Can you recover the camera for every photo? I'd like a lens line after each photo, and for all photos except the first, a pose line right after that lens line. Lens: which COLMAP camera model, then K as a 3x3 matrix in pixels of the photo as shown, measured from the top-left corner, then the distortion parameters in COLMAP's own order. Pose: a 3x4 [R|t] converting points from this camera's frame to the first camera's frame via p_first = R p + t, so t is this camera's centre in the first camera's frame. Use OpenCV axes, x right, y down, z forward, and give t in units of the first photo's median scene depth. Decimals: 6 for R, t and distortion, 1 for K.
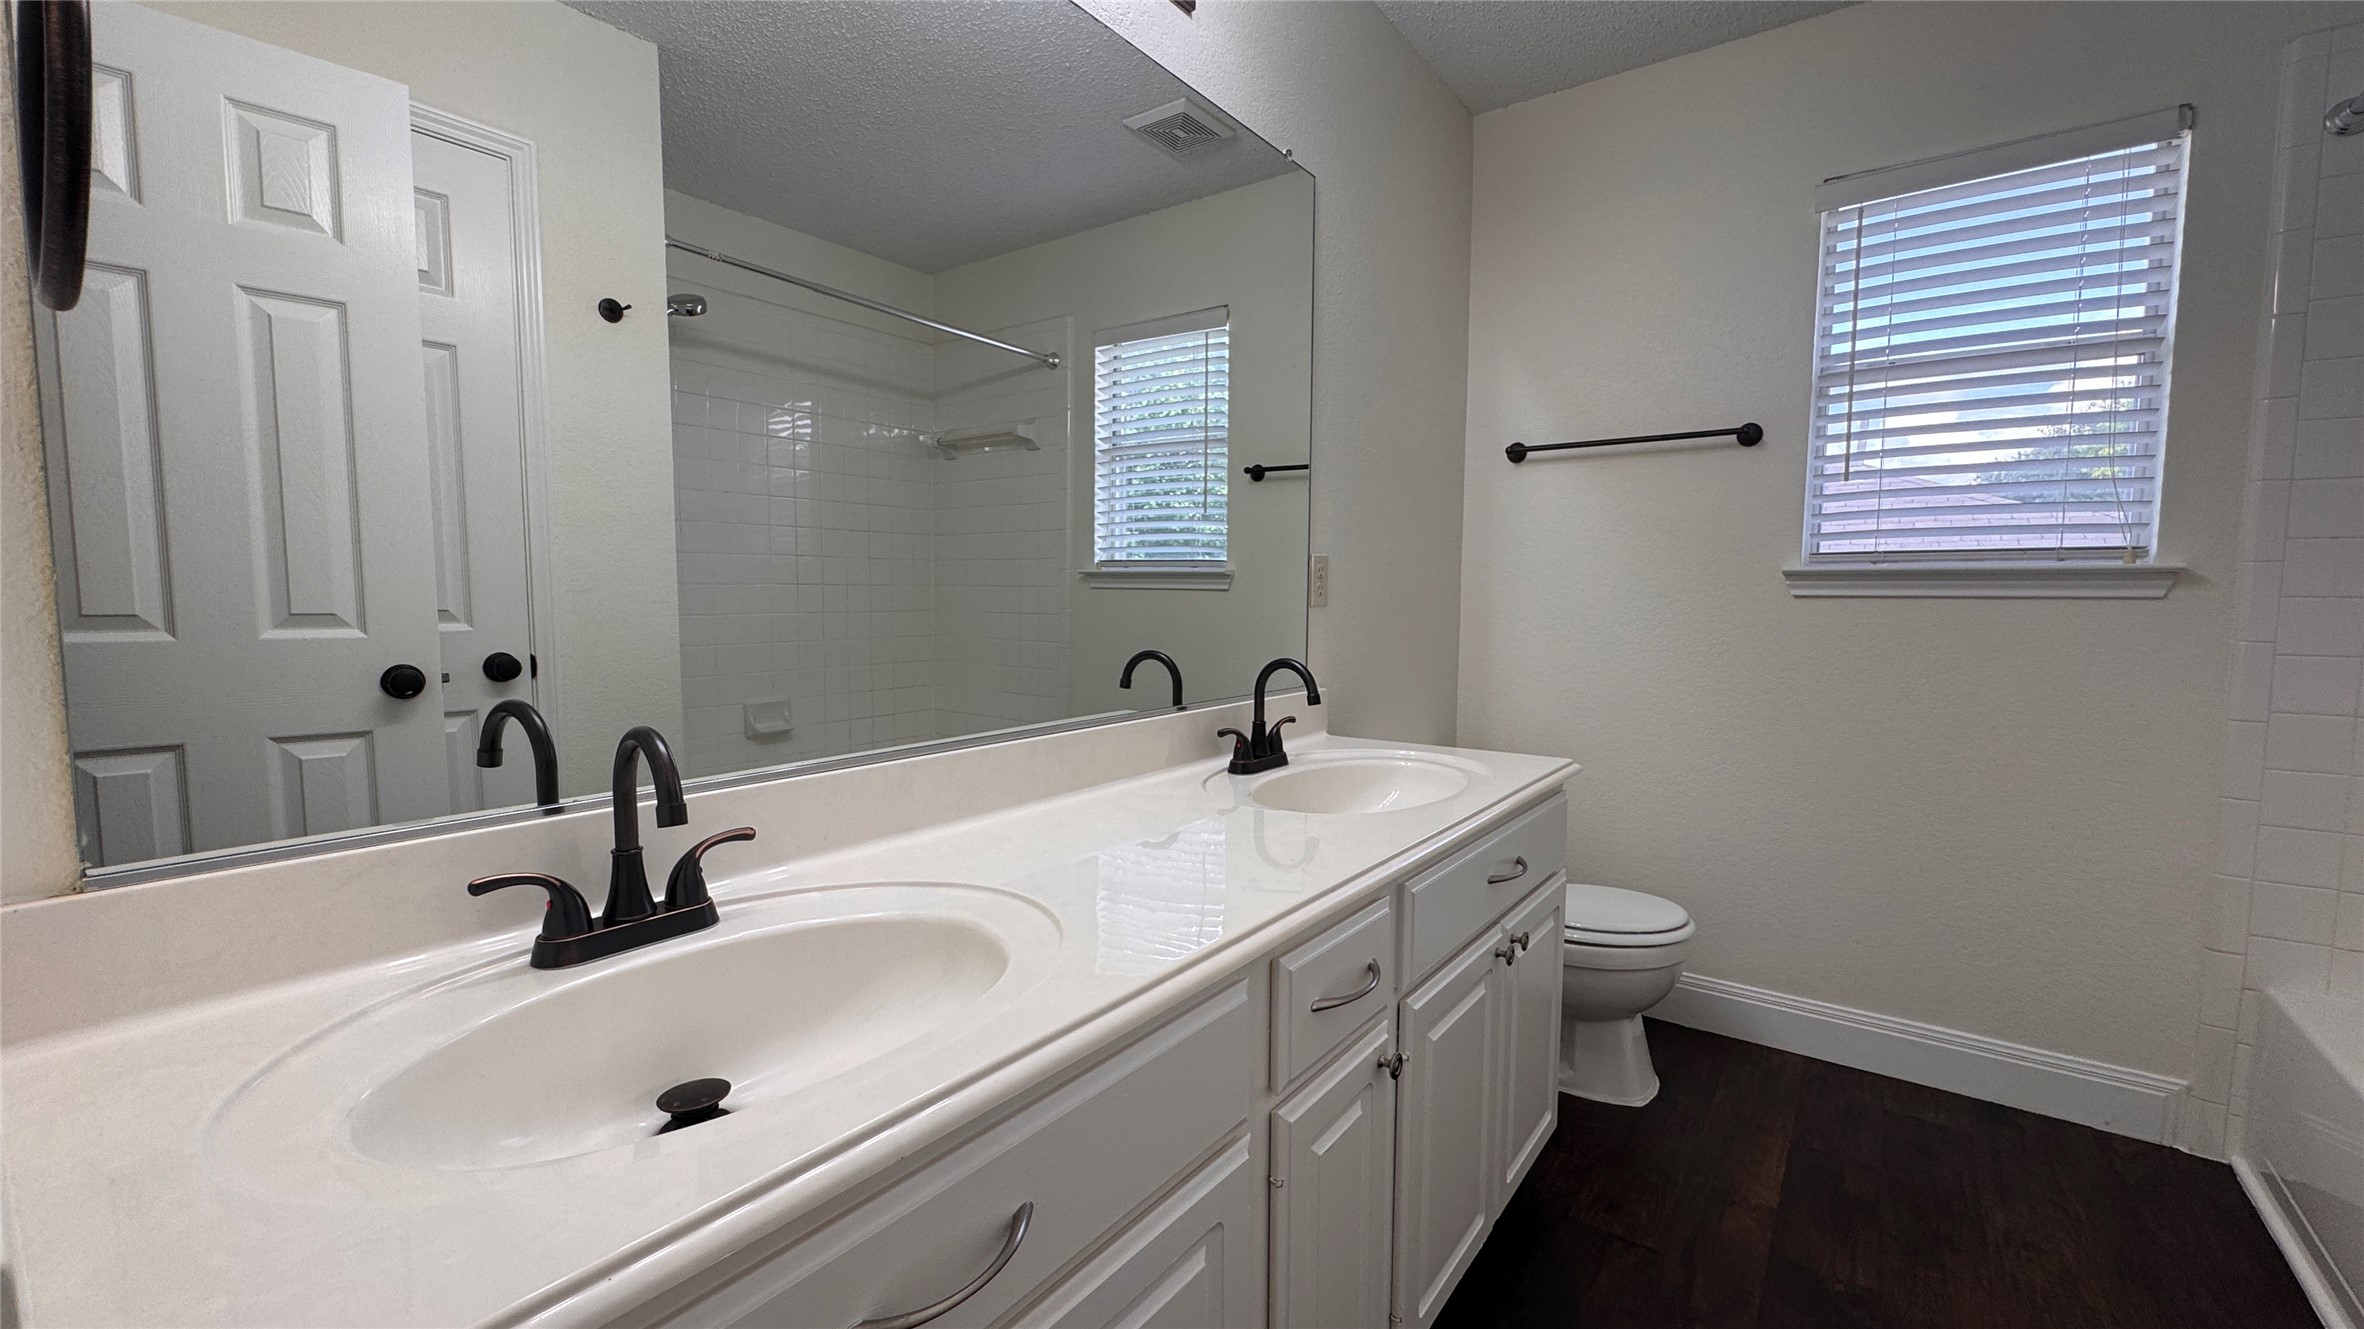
lens RADIAL K [[944.9, 0, 1217.5], [0, 944.9, 671.3], [0, 0, 1]] dist [-0.003935, -0.000056]
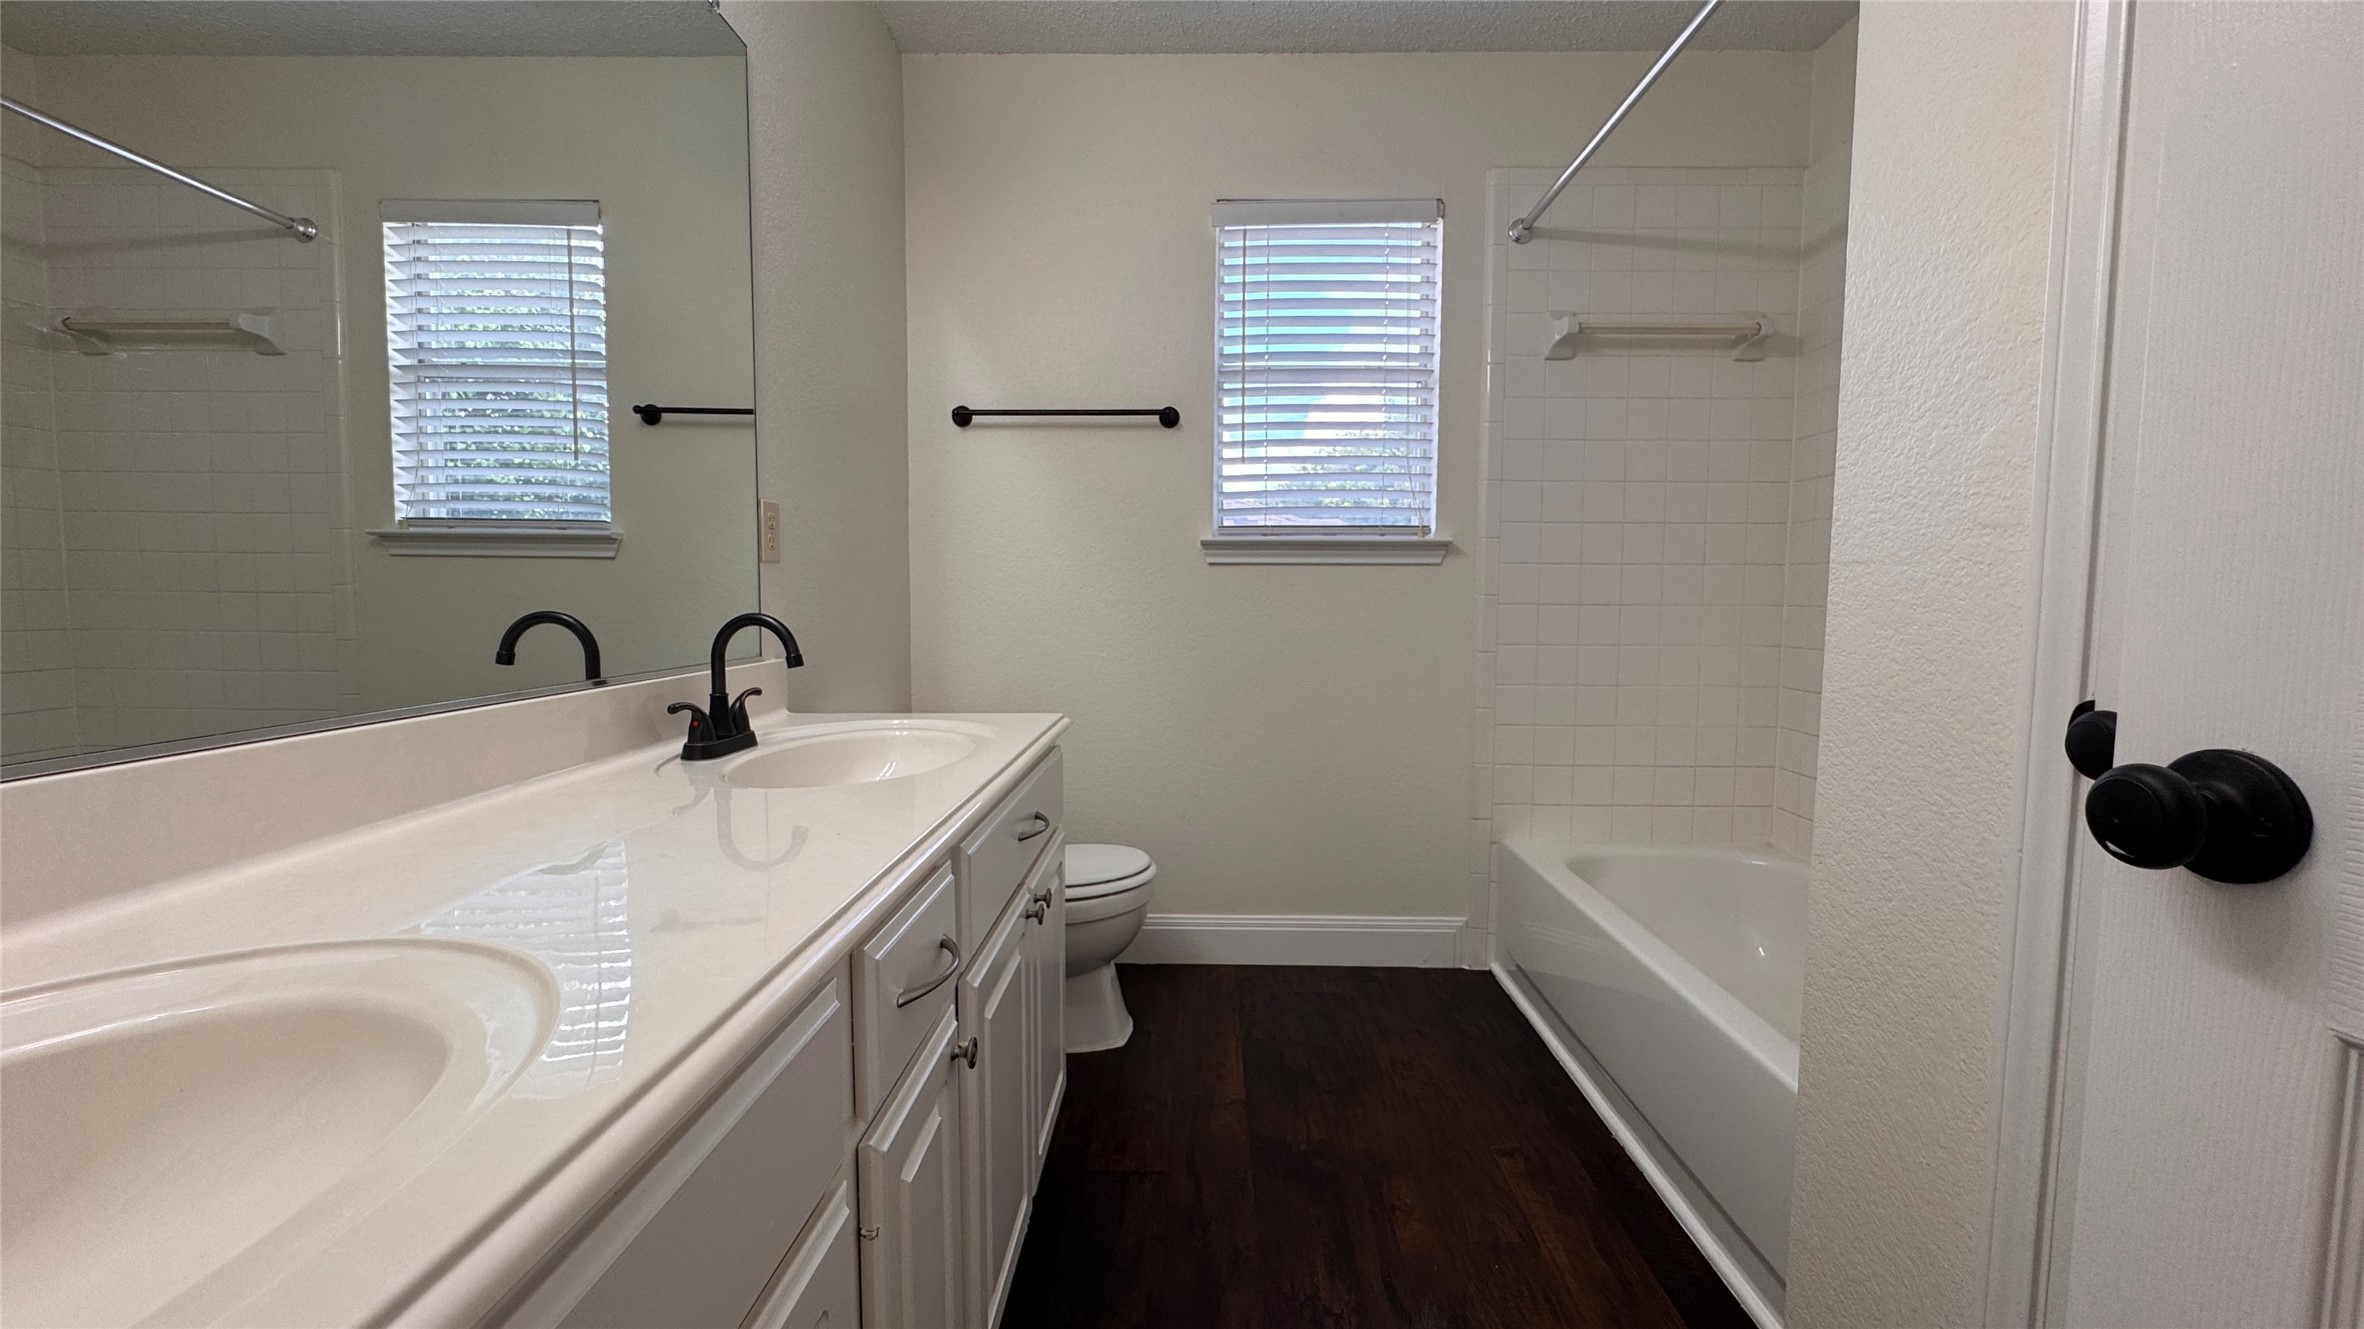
lens RADIAL K [[944.9, 0, 1195.7], [0, 944.9, 662.4], [0, 0, 1]] dist [-0.003935, -0.000056]
pose [[0.822242, -0.049118, 0.567015, -0.061591], [0.053759, 0.998517, 0.008540, 0.033179], [-0.566594, 0.023460, 0.823663, 0.083677]]
